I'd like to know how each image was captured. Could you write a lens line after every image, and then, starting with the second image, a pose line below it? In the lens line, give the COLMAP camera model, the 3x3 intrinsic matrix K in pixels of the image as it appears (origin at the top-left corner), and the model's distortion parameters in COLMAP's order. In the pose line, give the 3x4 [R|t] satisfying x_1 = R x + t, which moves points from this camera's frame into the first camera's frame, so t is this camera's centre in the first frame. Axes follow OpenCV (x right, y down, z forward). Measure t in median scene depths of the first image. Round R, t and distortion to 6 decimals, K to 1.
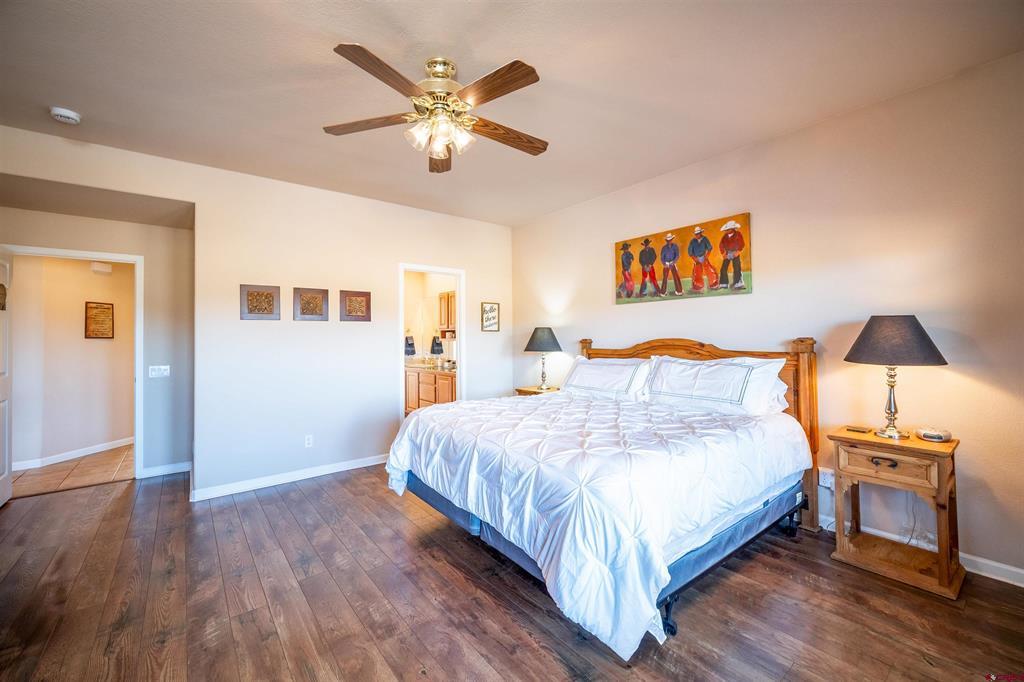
lens RADIAL K [[417.5, 0, 500.6], [0, 417.5, 325.4], [0, 0, 1]] dist [0.002974, -0.002254]
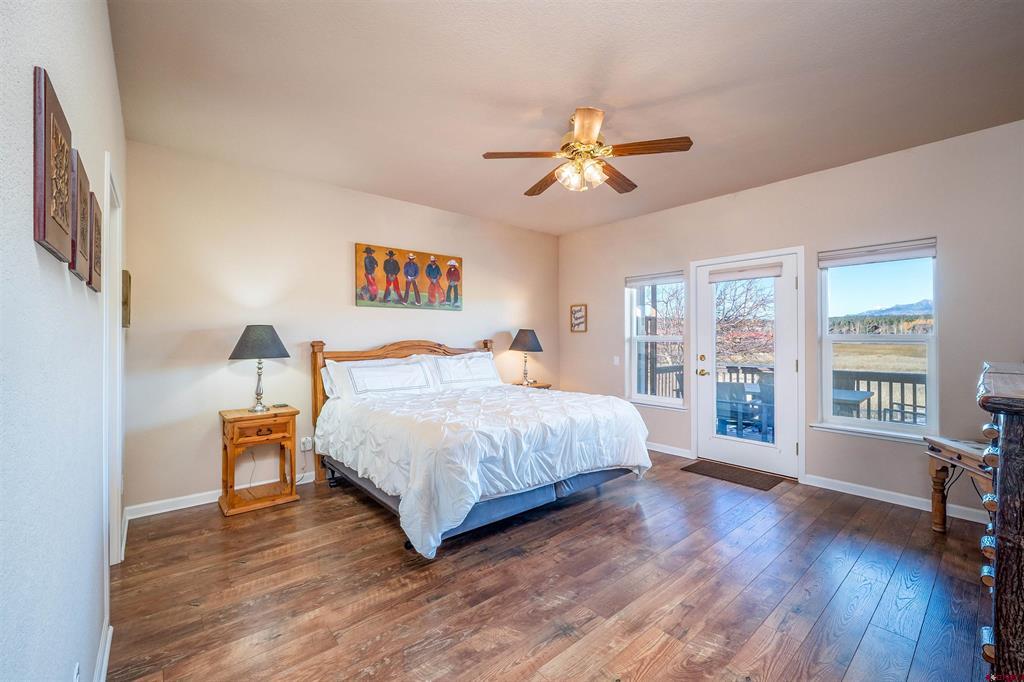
lens RADIAL K [[417.5, 0, 512.0], [0, 417.5, 337.6], [0, 0, 1]] dist [0.002974, -0.002254]
pose [[-0.045671, 0.003336, 0.998951, -0.859798], [-0.030989, 0.999508, -0.004754, 0.021547], [-0.998476, -0.031173, -0.045545, 0.800371]]
